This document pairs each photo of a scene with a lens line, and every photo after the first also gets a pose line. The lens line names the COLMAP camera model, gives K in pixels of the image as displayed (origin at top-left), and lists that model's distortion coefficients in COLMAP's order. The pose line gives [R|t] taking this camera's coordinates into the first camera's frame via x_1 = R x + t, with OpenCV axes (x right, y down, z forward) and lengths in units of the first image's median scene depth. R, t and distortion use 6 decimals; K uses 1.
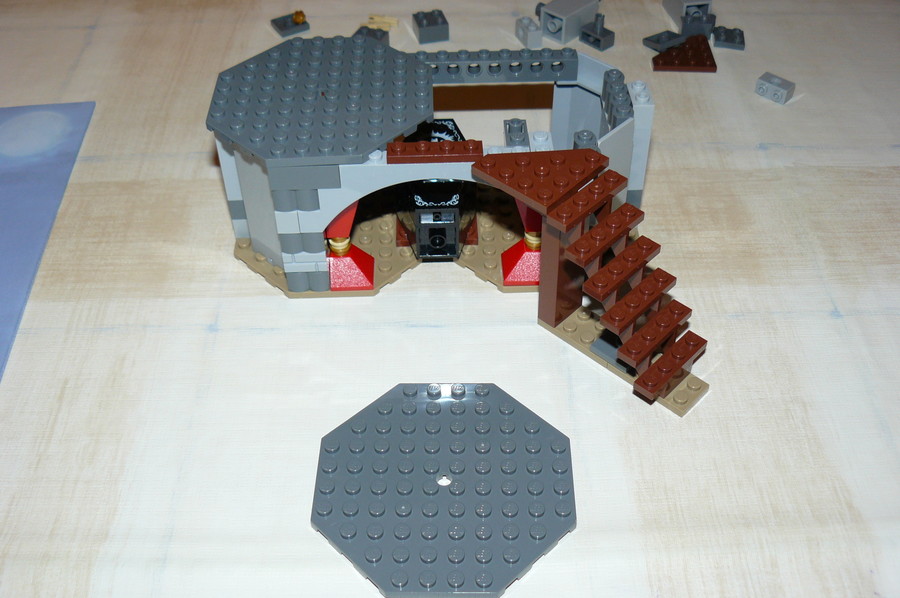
lens RADIAL K [[968.0, 0, 441.3], [0, 968.0, 298.9], [0, 0, 1]] dist [-0.202054, 0.199652]
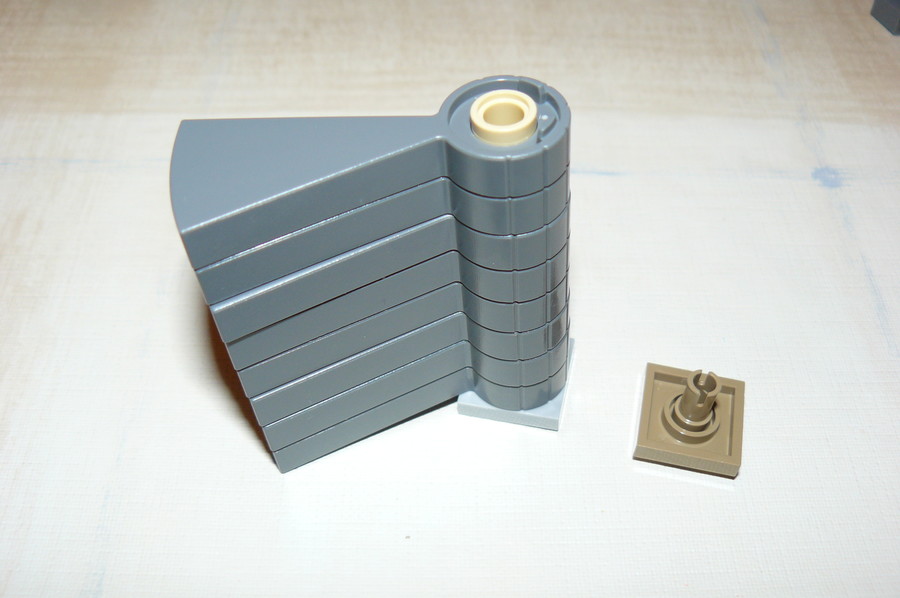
lens RADIAL K [[962.9, 0, 450.0], [0, 962.9, 299.0], [0, 0, 1]] dist [-0.203346, 0.194567]
pose [[0.998882, 0.025952, 0.039523, -0.107362], [-0.029407, 0.995551, 0.089512, 0.050140], [-0.037024, -0.090574, 0.995201, 0.436078]]
